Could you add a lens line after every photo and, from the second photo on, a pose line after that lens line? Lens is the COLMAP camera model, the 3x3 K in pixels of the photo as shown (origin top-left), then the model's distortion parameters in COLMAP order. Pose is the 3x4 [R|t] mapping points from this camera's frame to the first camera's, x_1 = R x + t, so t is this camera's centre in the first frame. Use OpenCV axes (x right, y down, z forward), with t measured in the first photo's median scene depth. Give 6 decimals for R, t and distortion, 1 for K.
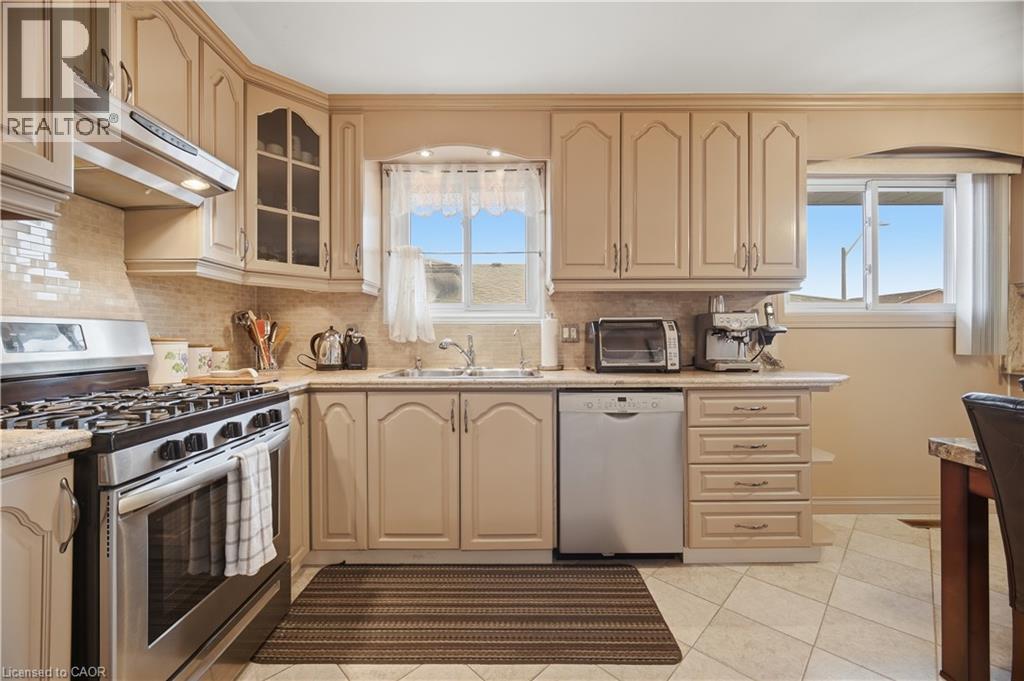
lens RADIAL K [[410.7, 0, 507.3], [0, 410.7, 336.3], [0, 0, 1]] dist [-0.002692, -0.000263]
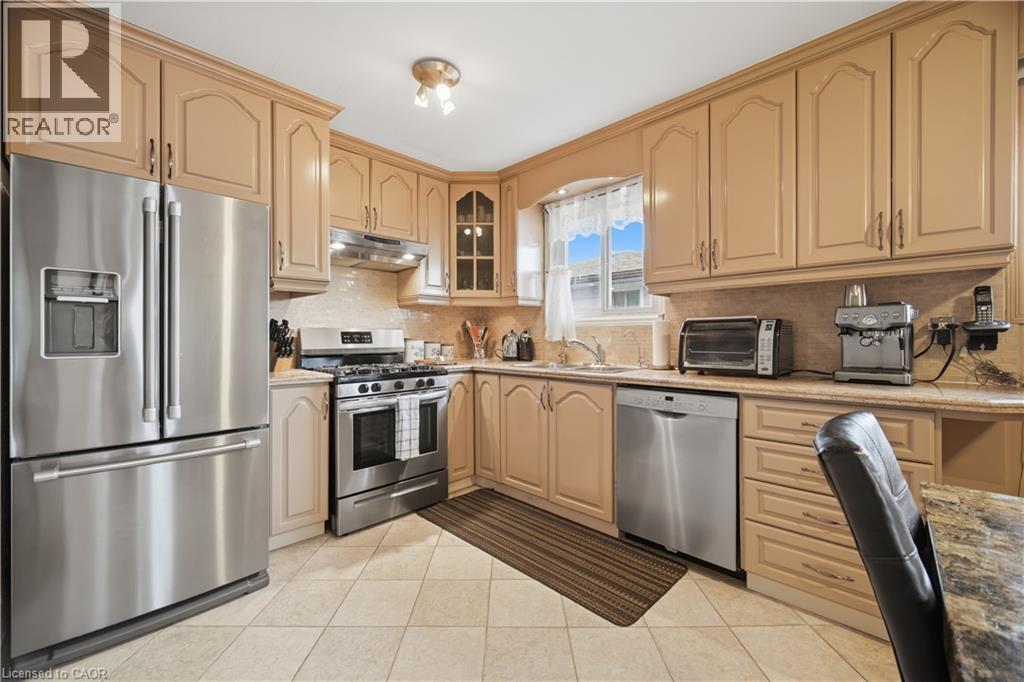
lens RADIAL K [[410.0, 0, 506.5], [0, 410.0, 338.9], [0, 0, 1]] dist [0.000069, -0.000523]
pose [[0.706409, 0.003836, -0.707793, 0.659869], [0.001204, 0.999977, 0.006621, -0.002909], [0.707803, -0.005529, 0.706389, -0.012405]]
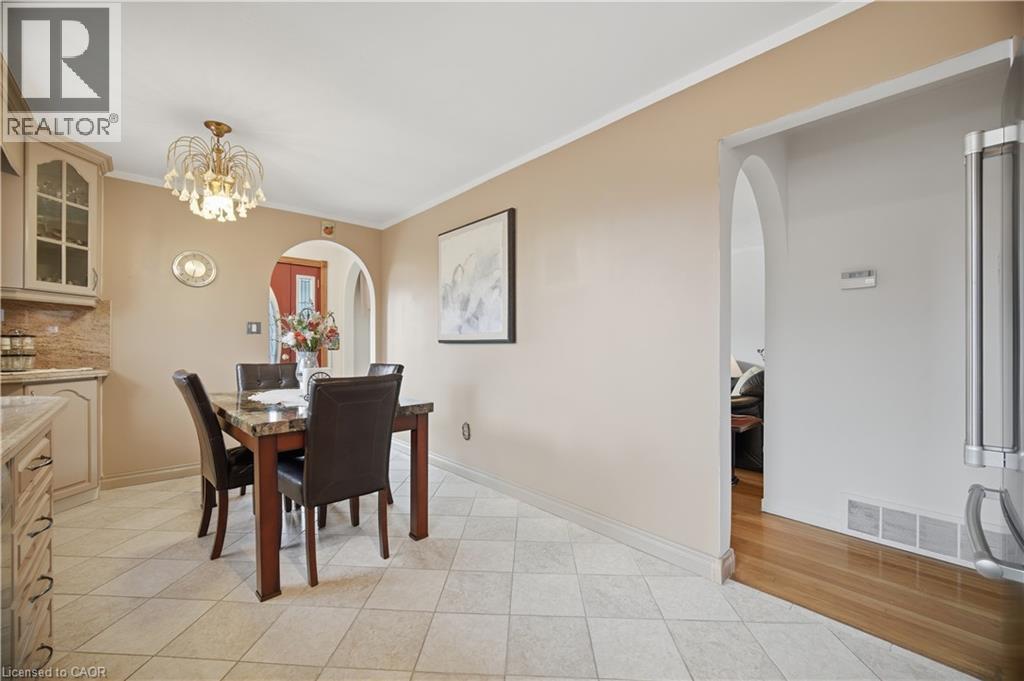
lens RADIAL K [[414.9, 0, 508.4], [0, 414.9, 342.9], [0, 0, 1]] dist [-0.000326, -0.000035]
pose [[-0.665036, 0.000890, 0.746811, -0.288456], [-0.000312, 0.999999, -0.001470, 0.001416], [-0.746811, -0.001211, -0.665035, 0.819373]]
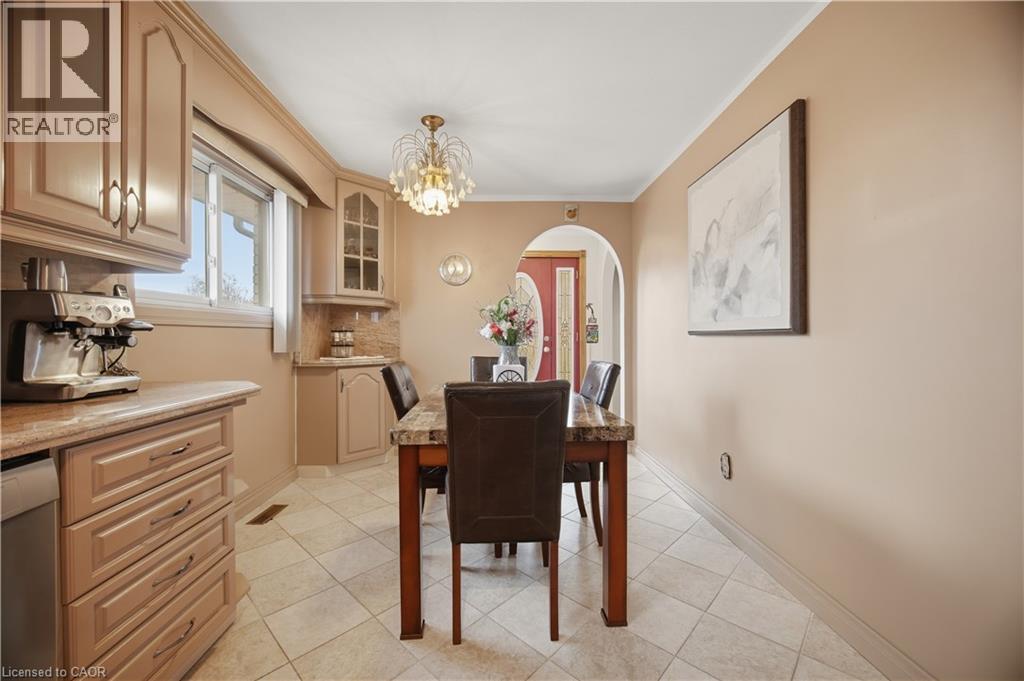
lens RADIAL K [[410.0, 0, 506.5], [0, 410.0, 338.4], [0, 0, 1]] dist [0.000069, -0.000523]
pose [[-0.019781, -0.004219, 0.999795, -0.036815], [0.002141, 0.999989, 0.004263, 0.002719], [-0.999802, 0.002225, -0.019772, 0.464744]]
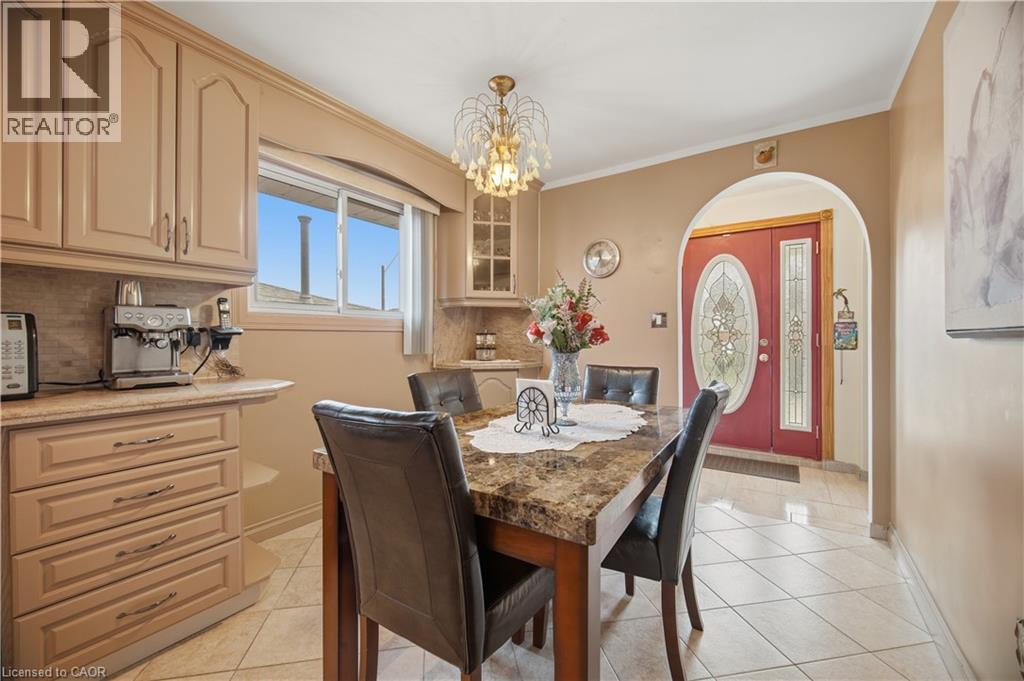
lens RADIAL K [[410.0, 0, 506.5], [0, 410.0, 338.4], [0, 0, 1]] dist [0.000069, -0.000523]
pose [[0.572191, 0.001518, 0.820119, 0.338647], [0.000372, 0.999998, -0.002111, 0.000634], [-0.820120, 0.001513, 0.572189, 0.076309]]
